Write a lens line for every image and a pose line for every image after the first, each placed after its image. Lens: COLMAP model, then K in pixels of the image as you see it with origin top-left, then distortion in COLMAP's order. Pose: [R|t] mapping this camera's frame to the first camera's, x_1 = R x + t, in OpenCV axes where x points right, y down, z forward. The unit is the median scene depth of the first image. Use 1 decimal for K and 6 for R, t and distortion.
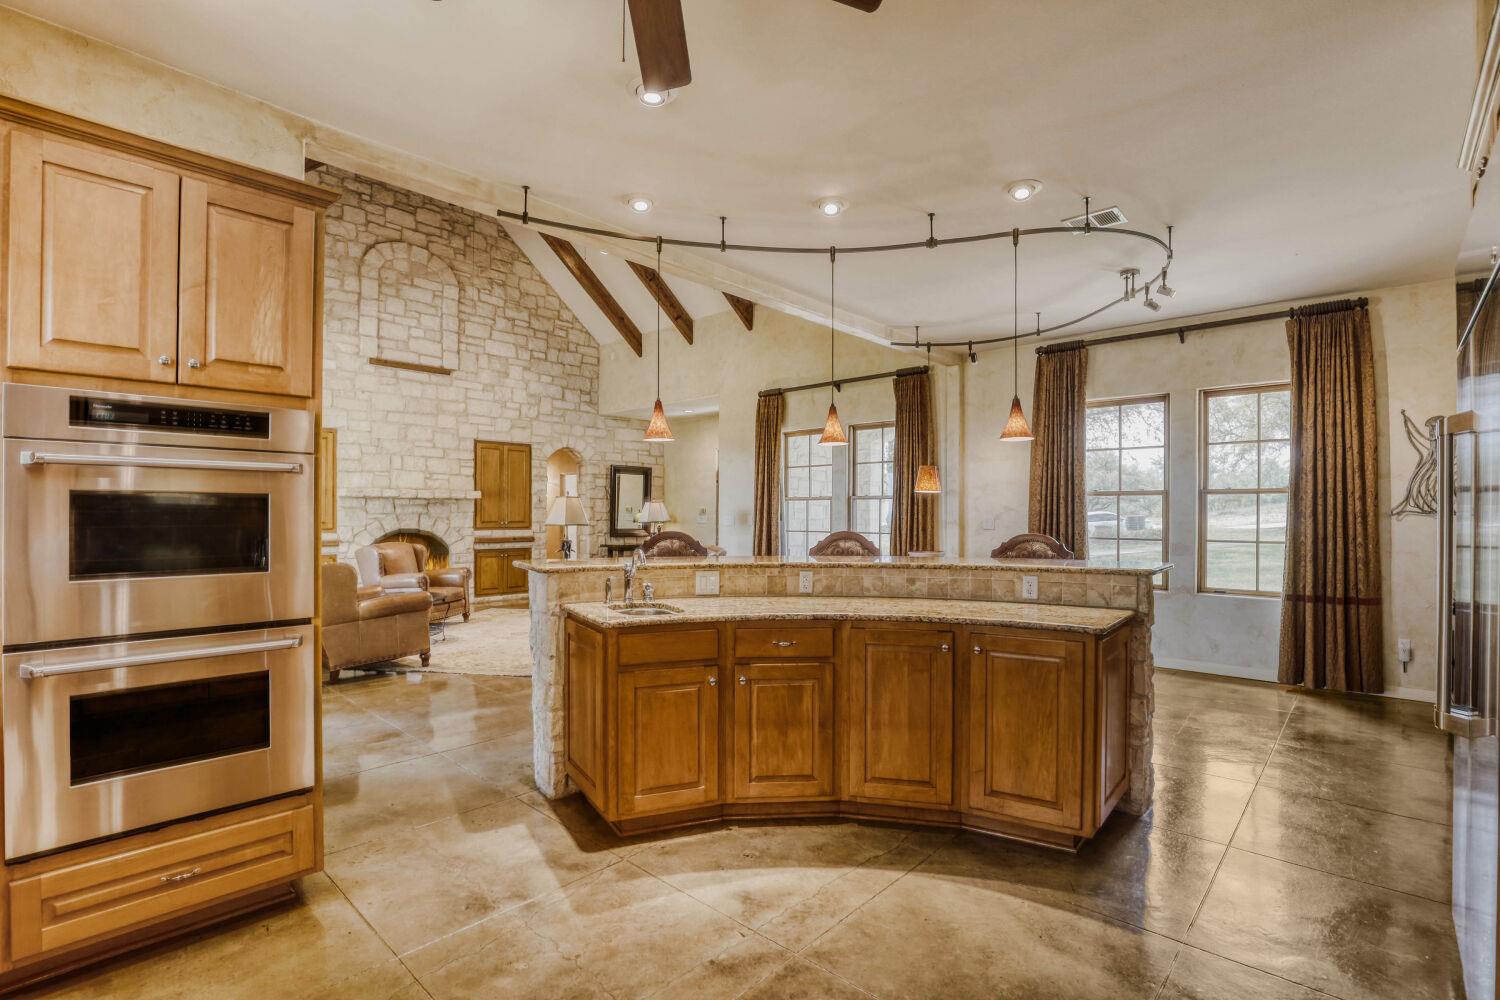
lens RADIAL K [[685.4, 0, 728.9], [0, 685.4, 506.6], [0, 0, 1]] dist [-0.028097, 0.004462]
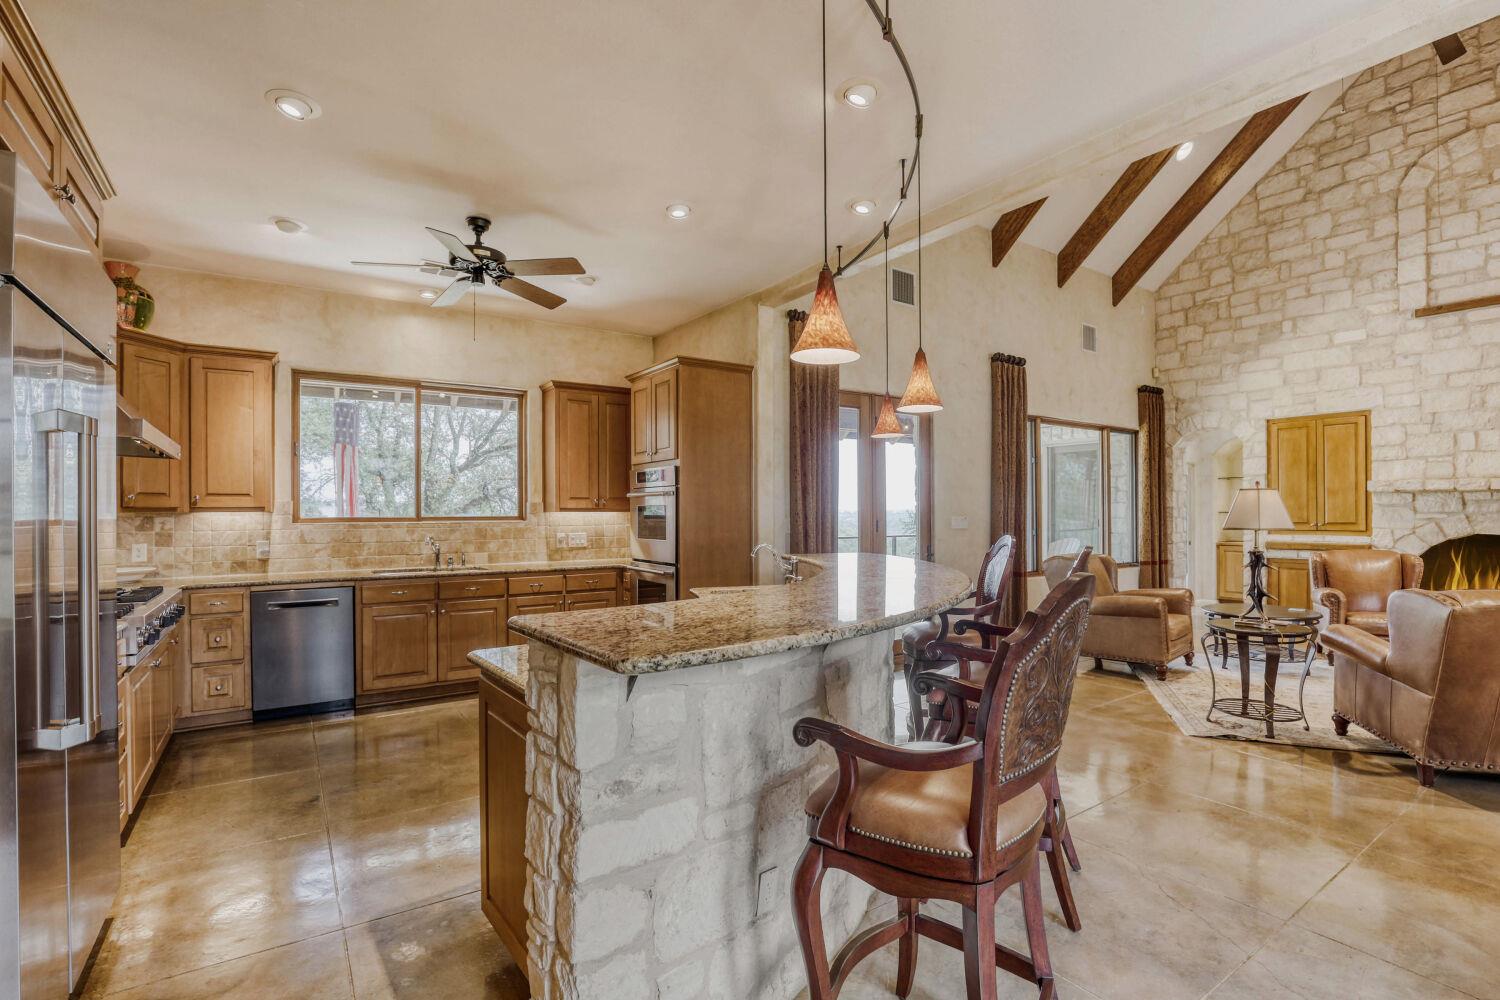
lens RADIAL K [[685.4, 0, 745.2], [0, 685.4, 505.6], [0, 0, 1]] dist [-0.028097, 0.004462]
pose [[-0.198432, -0.006218, -0.980095, 0.360591], [0.011468, 0.999897, -0.008666, 0.000205], [0.980048, -0.012960, -0.198340, 0.402795]]
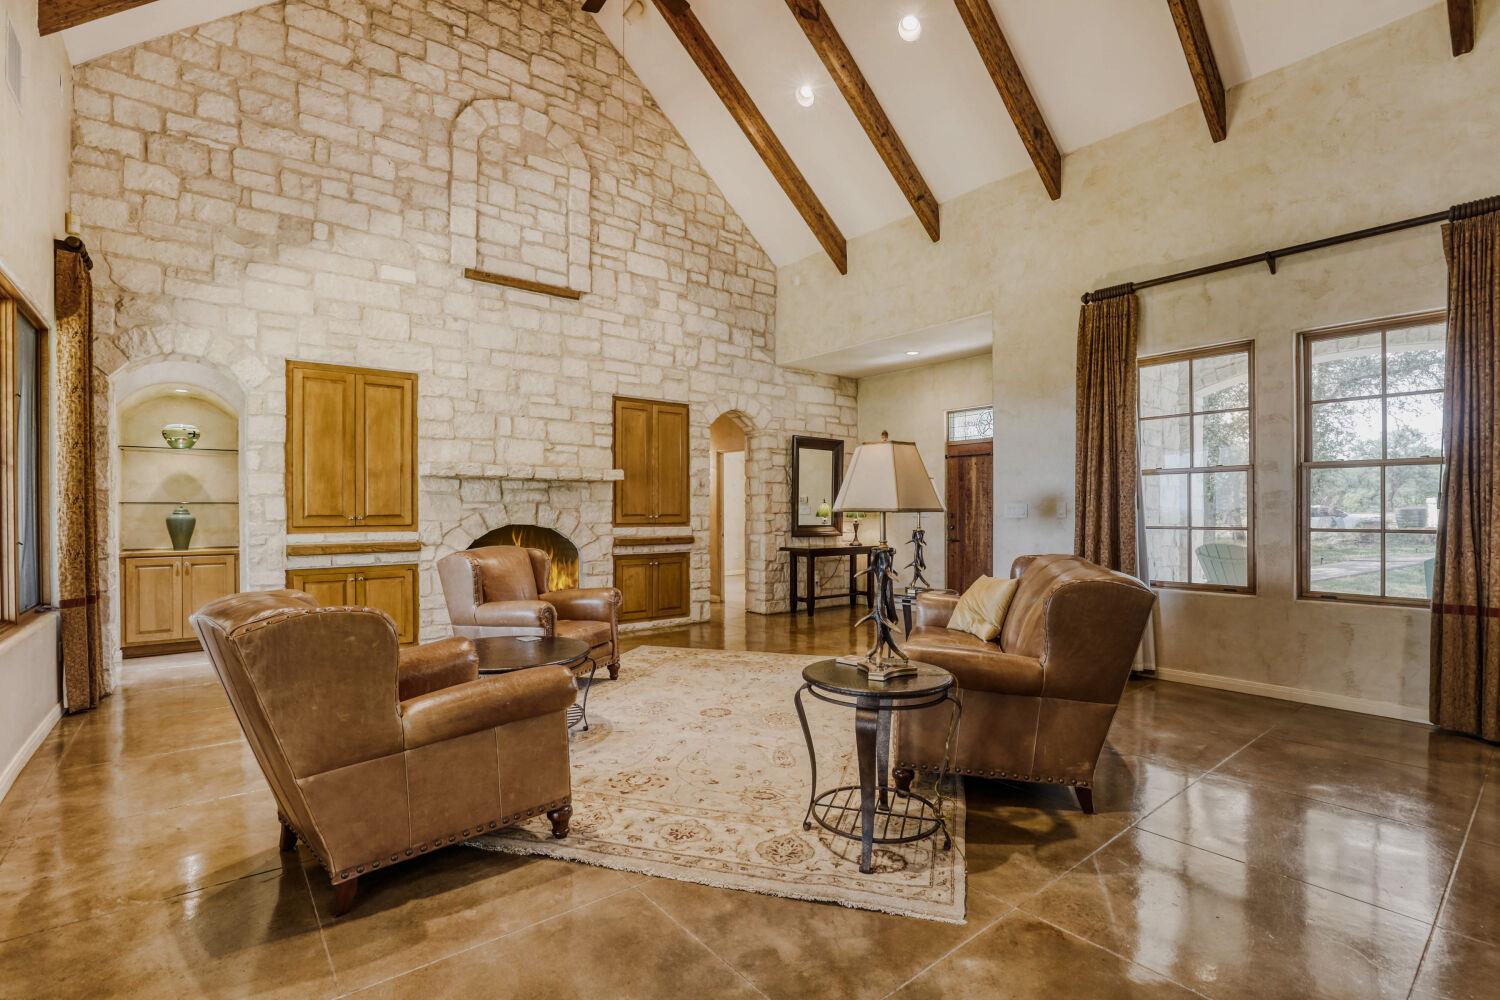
lens RADIAL K [[685.4, 0, 742.1], [0, 685.4, 505.2], [0, 0, 1]] dist [-0.028097, 0.004462]
pose [[0.991846, -0.004052, -0.127381, -0.174150], [0.004226, 0.999990, 0.001092, 0.013809], [0.127375, -0.001621, 0.991853, 0.370383]]
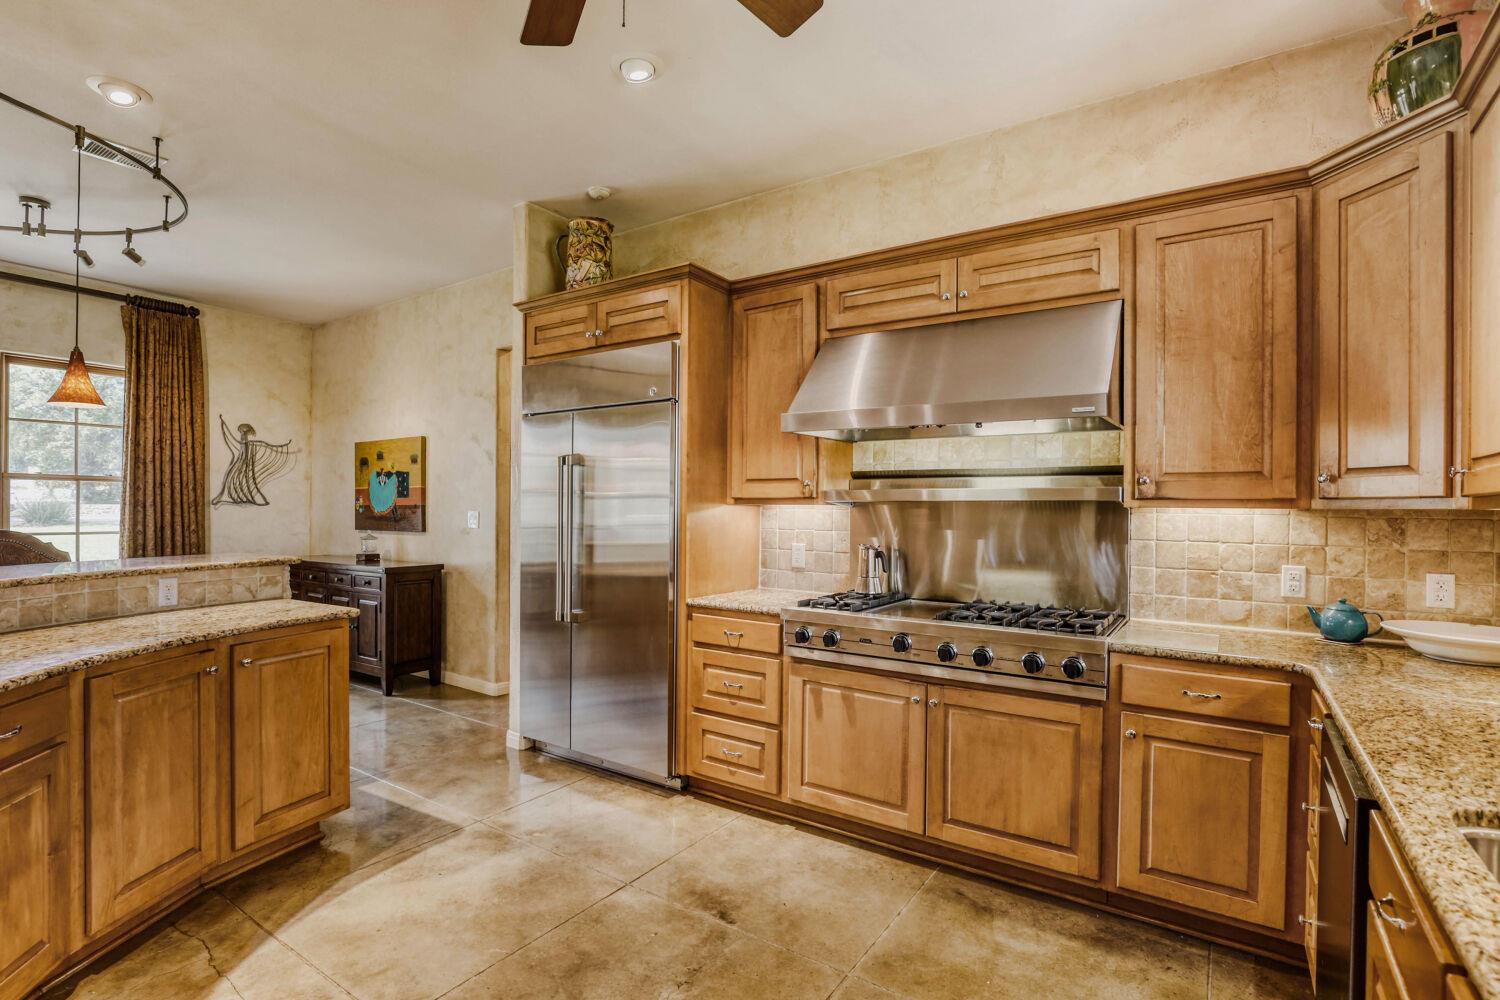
lens RADIAL K [[685.4, 0, 756.0], [0, 685.4, 503.8], [0, 0, 1]] dist [-0.028097, 0.004462]
pose [[-0.153448, 0.002355, 0.988154, -0.156419], [-0.016825, 0.999846, -0.004996, 0.000746], [-0.988014, -0.017392, -0.153384, 0.134821]]
